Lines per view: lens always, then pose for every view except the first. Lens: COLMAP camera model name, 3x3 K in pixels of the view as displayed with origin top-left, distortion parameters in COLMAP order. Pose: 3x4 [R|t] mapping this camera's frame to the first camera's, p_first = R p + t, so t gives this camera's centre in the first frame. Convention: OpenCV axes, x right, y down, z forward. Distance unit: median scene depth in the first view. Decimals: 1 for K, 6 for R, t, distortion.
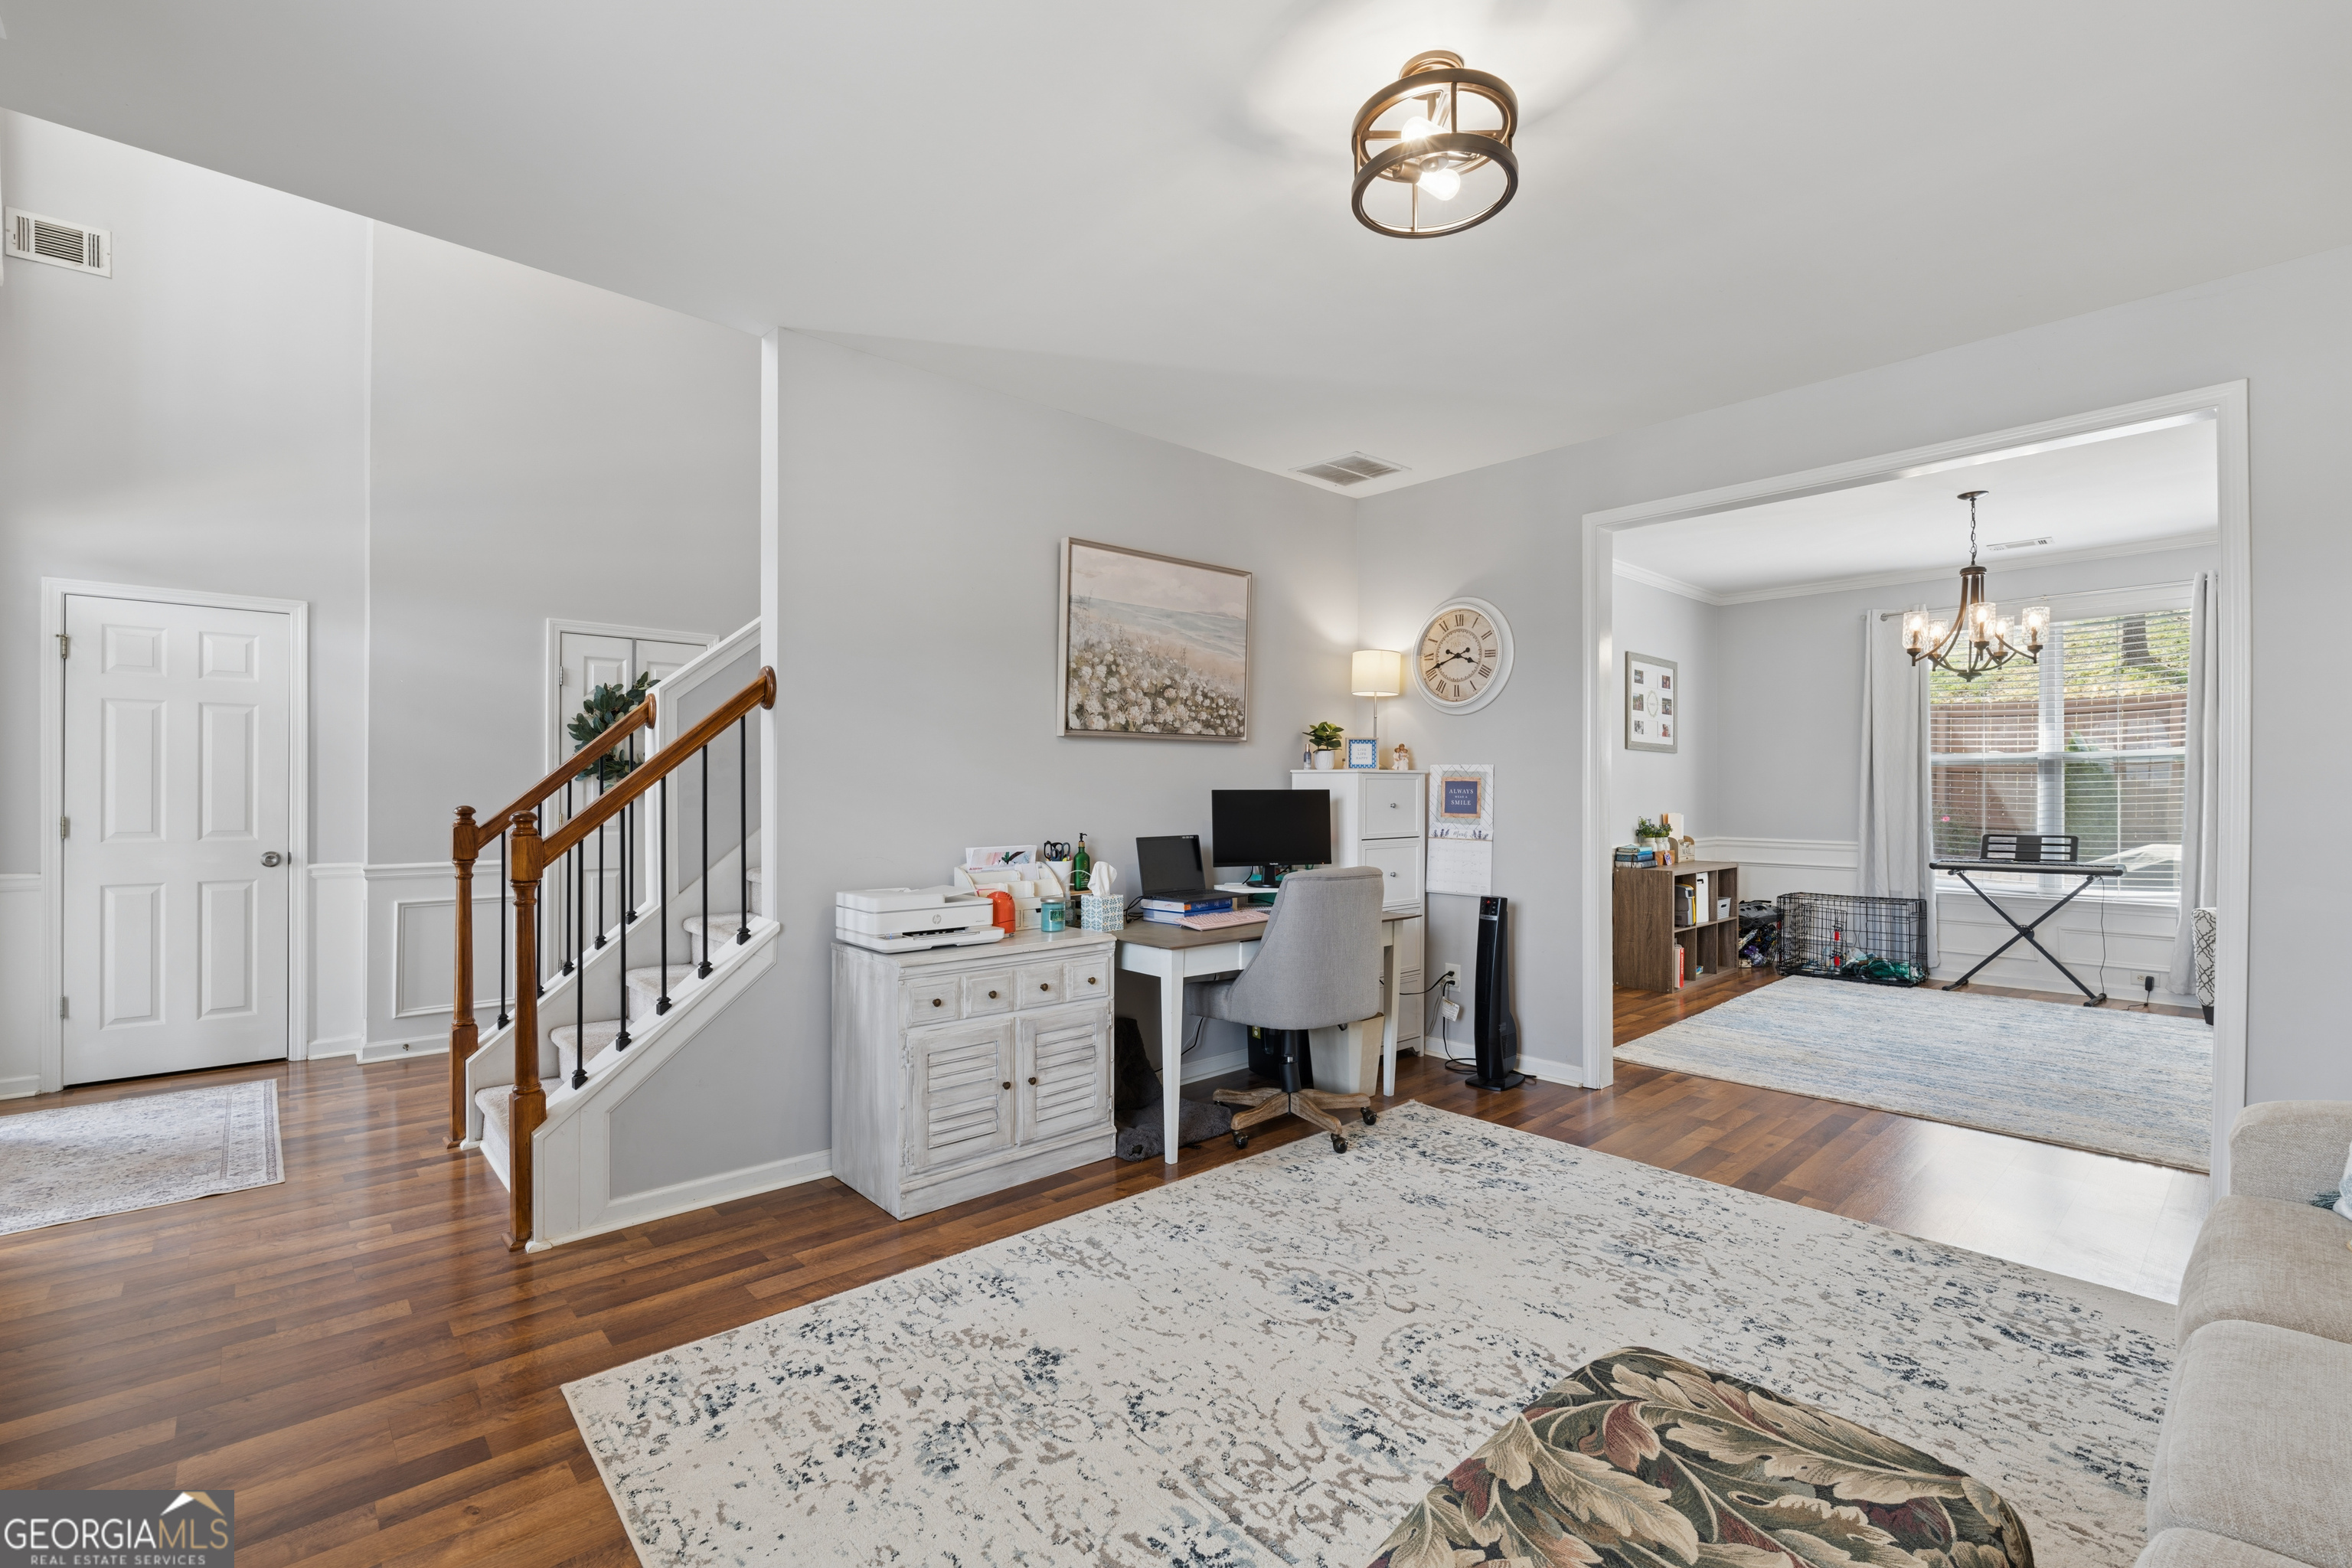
lens RADIAL K [[1028.2, 0, 1179.8], [0, 1028.2, 795.5], [0, 0, 1]] dist [-0.009730, 0.002140]
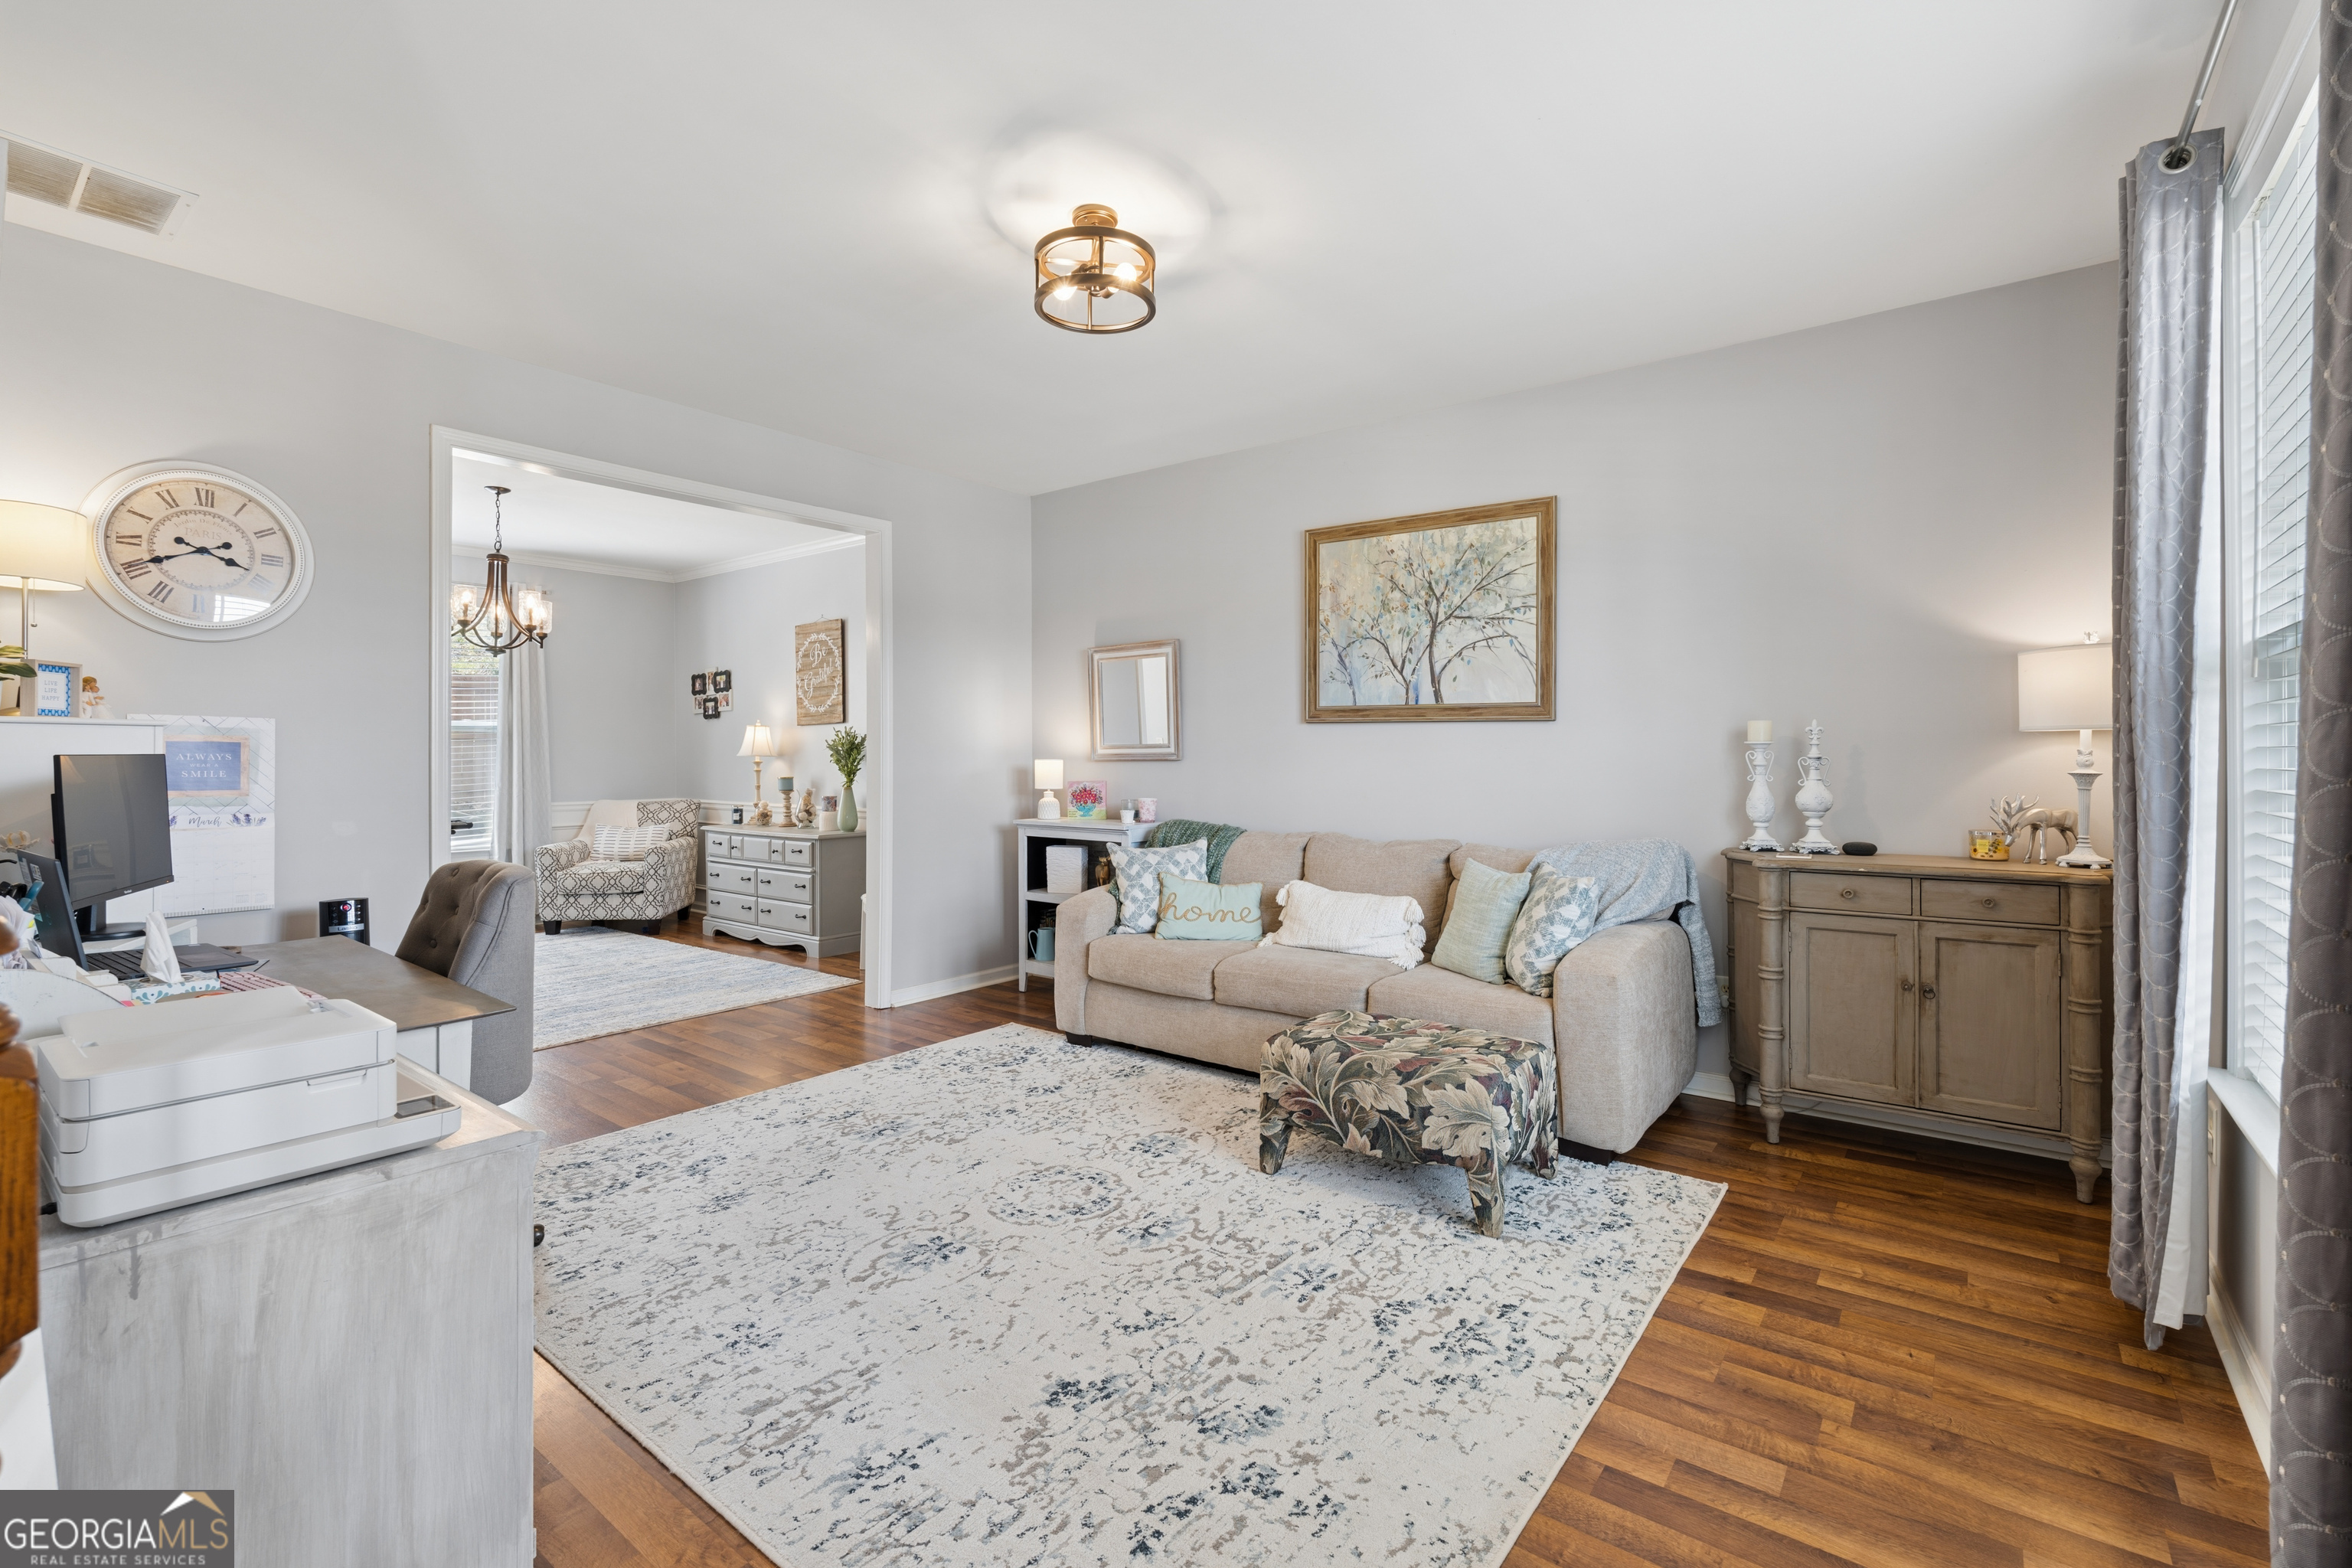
lens RADIAL K [[1028.2, 0, 1179.7], [0, 1028.2, 765.7], [0, 0, 1]] dist [-0.009730, 0.002140]
pose [[-0.170661, -0.010302, 0.985276, -0.891320], [0.005155, 0.999922, 0.011348, -0.005199], [-0.985316, 0.007016, -0.170594, 0.917611]]
